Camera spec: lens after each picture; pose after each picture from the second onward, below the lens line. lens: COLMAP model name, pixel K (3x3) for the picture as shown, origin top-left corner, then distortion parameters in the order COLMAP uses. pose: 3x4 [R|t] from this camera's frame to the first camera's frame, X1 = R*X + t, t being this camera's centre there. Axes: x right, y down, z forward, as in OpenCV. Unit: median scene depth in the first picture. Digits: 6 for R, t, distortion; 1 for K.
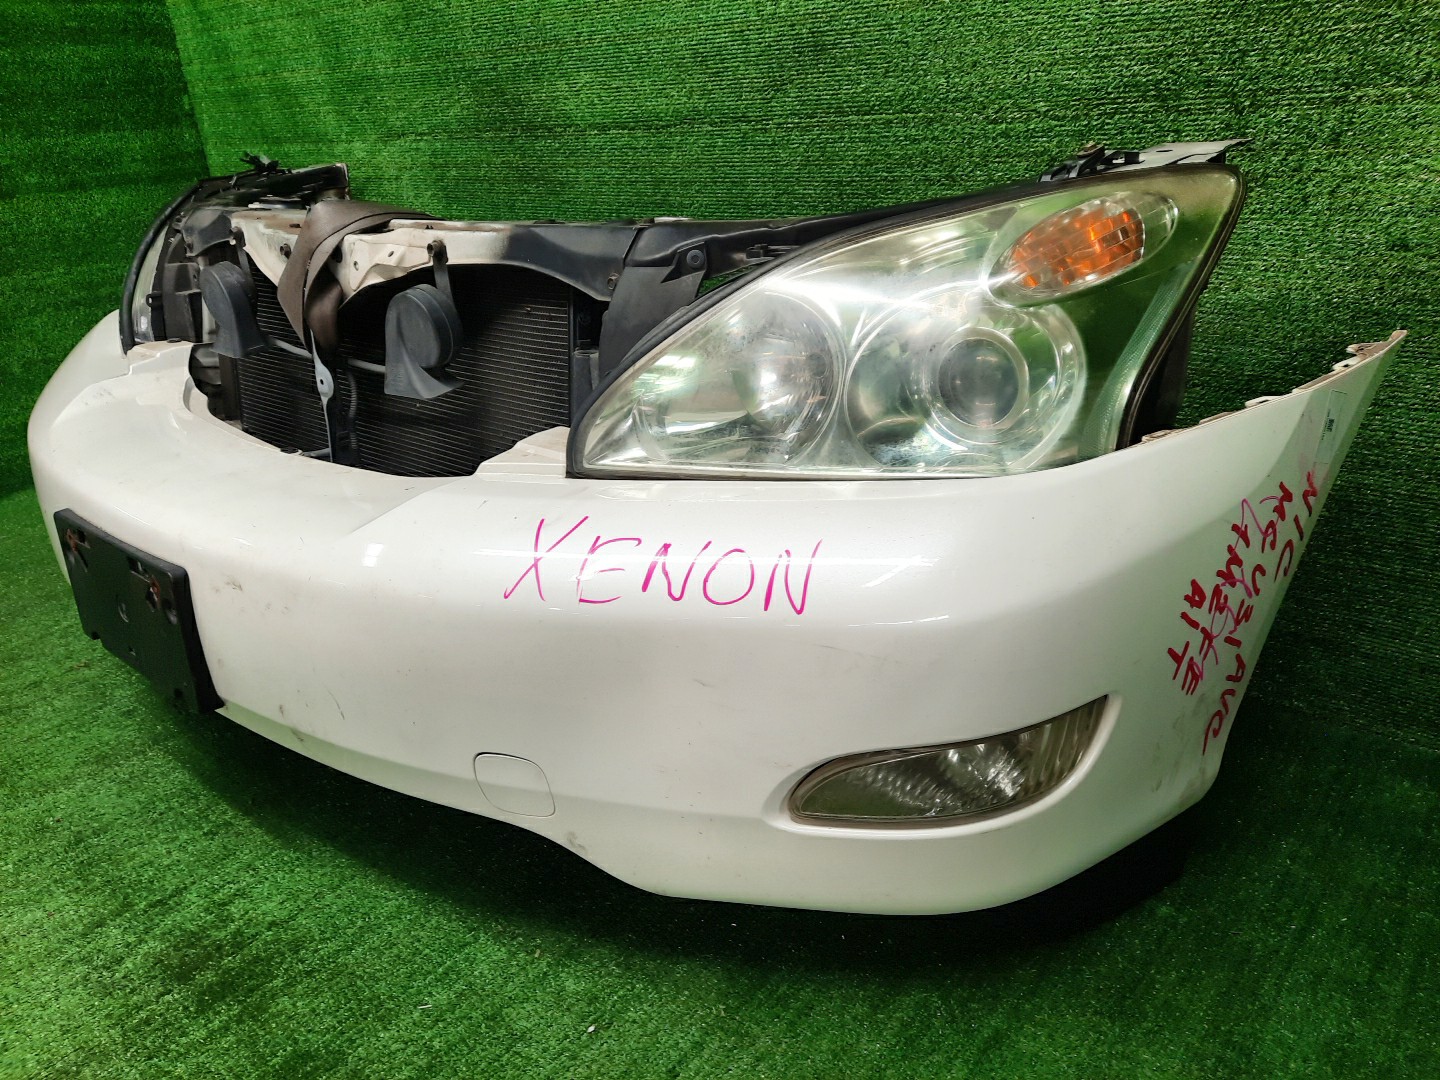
lens RADIAL K [[1048.6, 0, 720.0], [0, 1048.6, 540.0], [0, 0, 1]] dist [0.051491, -0.041652]
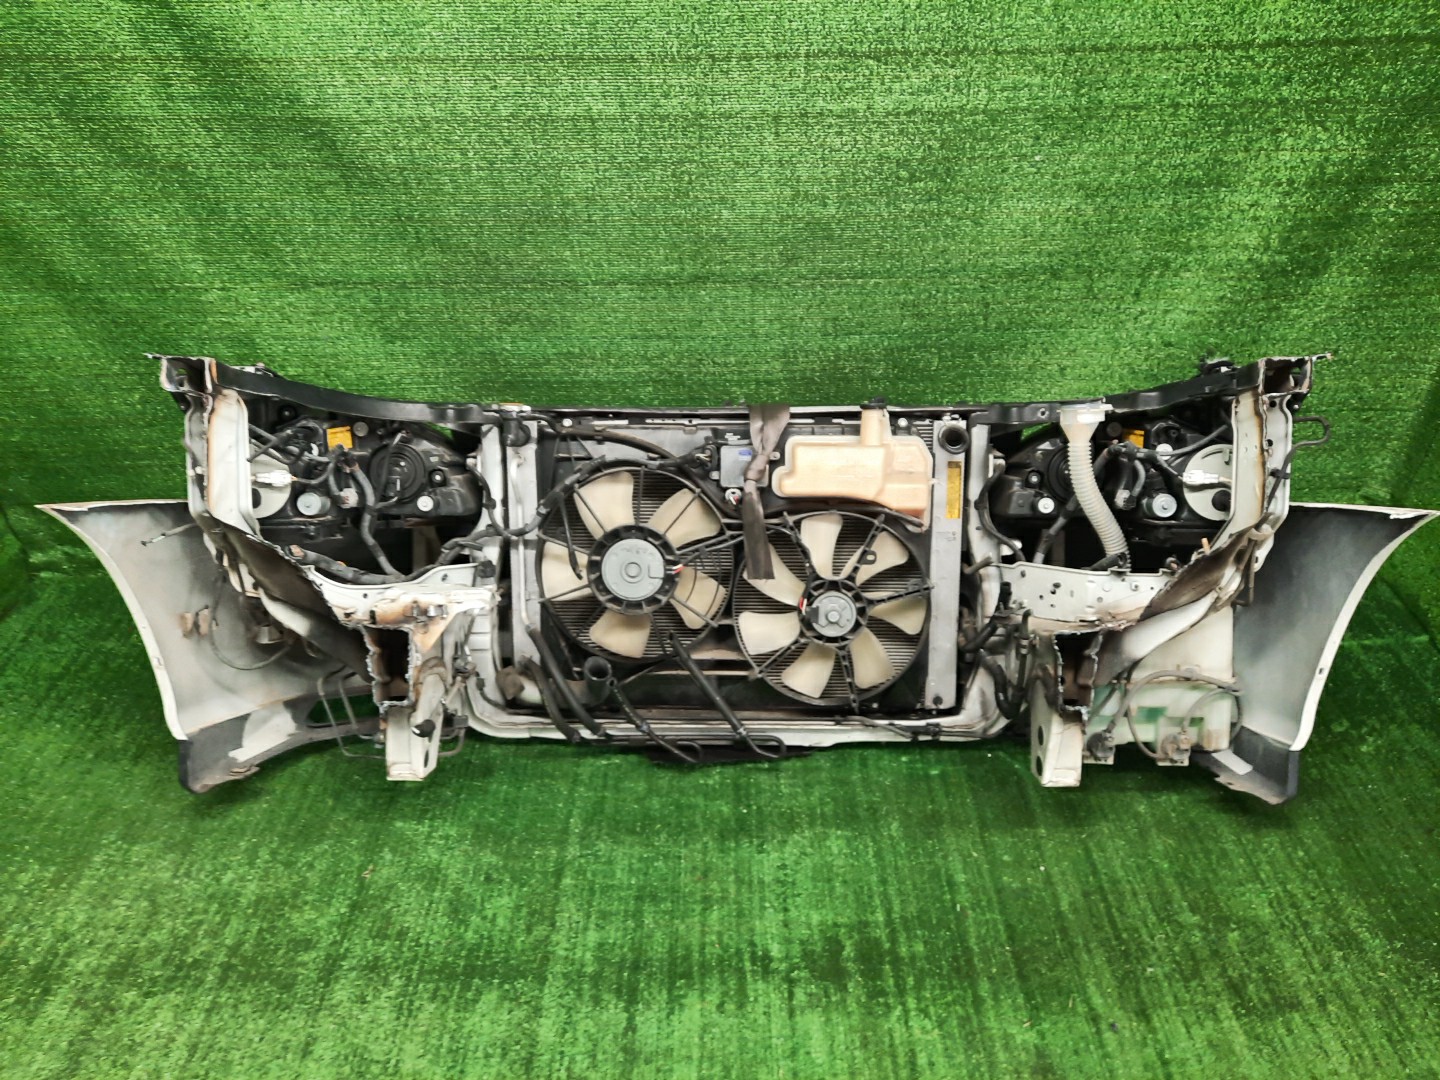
lens RADIAL K [[1048.6, 0, 720.0], [0, 1048.6, 540.0], [0, 0, 1]] dist [0.051491, -0.041652]
pose [[0.773982, -0.315465, 0.549029, -1.223356], [0.213666, 0.946322, 0.242533, -0.591864], [-0.596069, -0.070407, 0.799840, -0.117376]]
